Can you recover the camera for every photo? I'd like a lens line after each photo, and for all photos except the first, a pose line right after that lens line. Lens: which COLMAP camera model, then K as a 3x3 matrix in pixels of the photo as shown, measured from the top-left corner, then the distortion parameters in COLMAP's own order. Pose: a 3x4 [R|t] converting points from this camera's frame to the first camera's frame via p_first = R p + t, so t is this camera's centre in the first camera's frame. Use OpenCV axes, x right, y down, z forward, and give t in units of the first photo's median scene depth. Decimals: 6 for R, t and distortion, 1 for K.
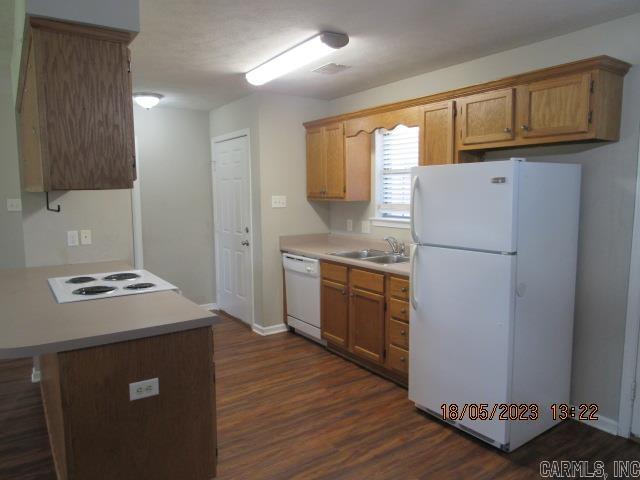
lens RADIAL K [[459.5, 0, 319.6], [0, 459.5, 242.4], [0, 0, 1]] dist [-0.014101, 0.003158]
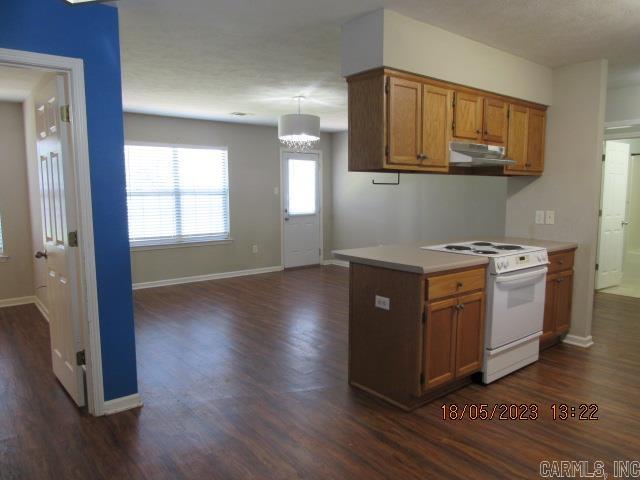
lens RADIAL K [[459.5, 0, 320.5], [0, 459.5, 239.7], [0, 0, 1]] dist [-0.014101, 0.003158]
pose [[0.092991, 0.108173, -0.989773, 0.704719], [-0.118193, 0.988251, 0.096902, 0.000458], [0.988627, 0.107973, 0.104684, 0.425434]]
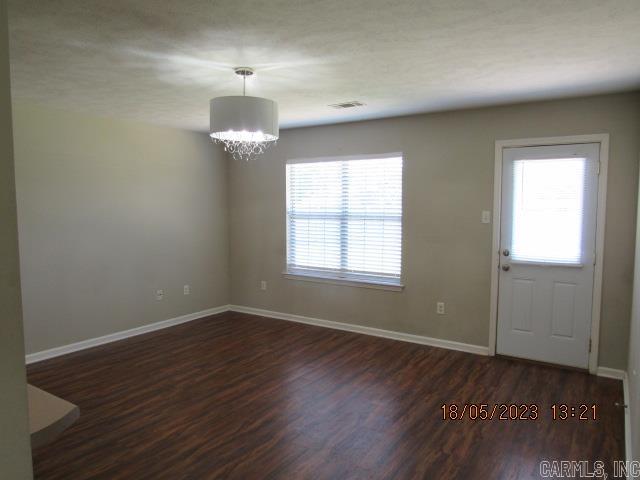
lens RADIAL K [[459.5, 0, 324.4], [0, 459.5, 244.0], [0, 0, 1]] dist [-0.014101, 0.003158]
pose [[-0.919702, 0.040474, -0.390525, -0.878094], [-0.042621, 0.978502, 0.201787, -0.188622], [0.390297, 0.202228, -0.898205, 1.599144]]
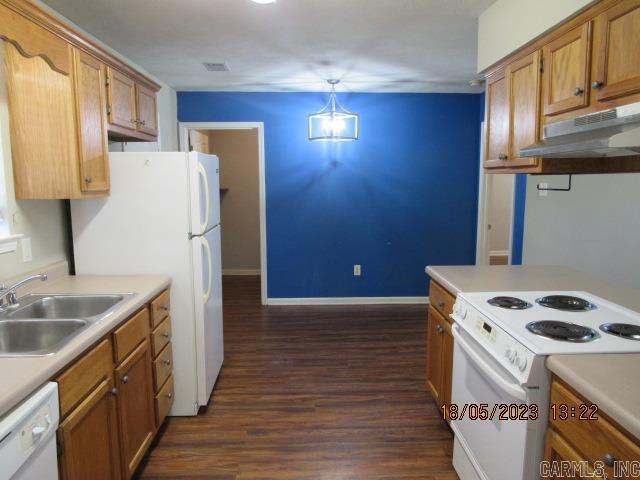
lens RADIAL K [[459.5, 0, 317.8], [0, 459.5, 238.5], [0, 0, 1]] dist [-0.014101, 0.003158]
pose [[-0.838517, -0.056255, 0.541964, -0.498414], [0.077482, 0.972238, 0.220795, -0.178890], [-0.539338, 0.227133, -0.810879, 1.635877]]
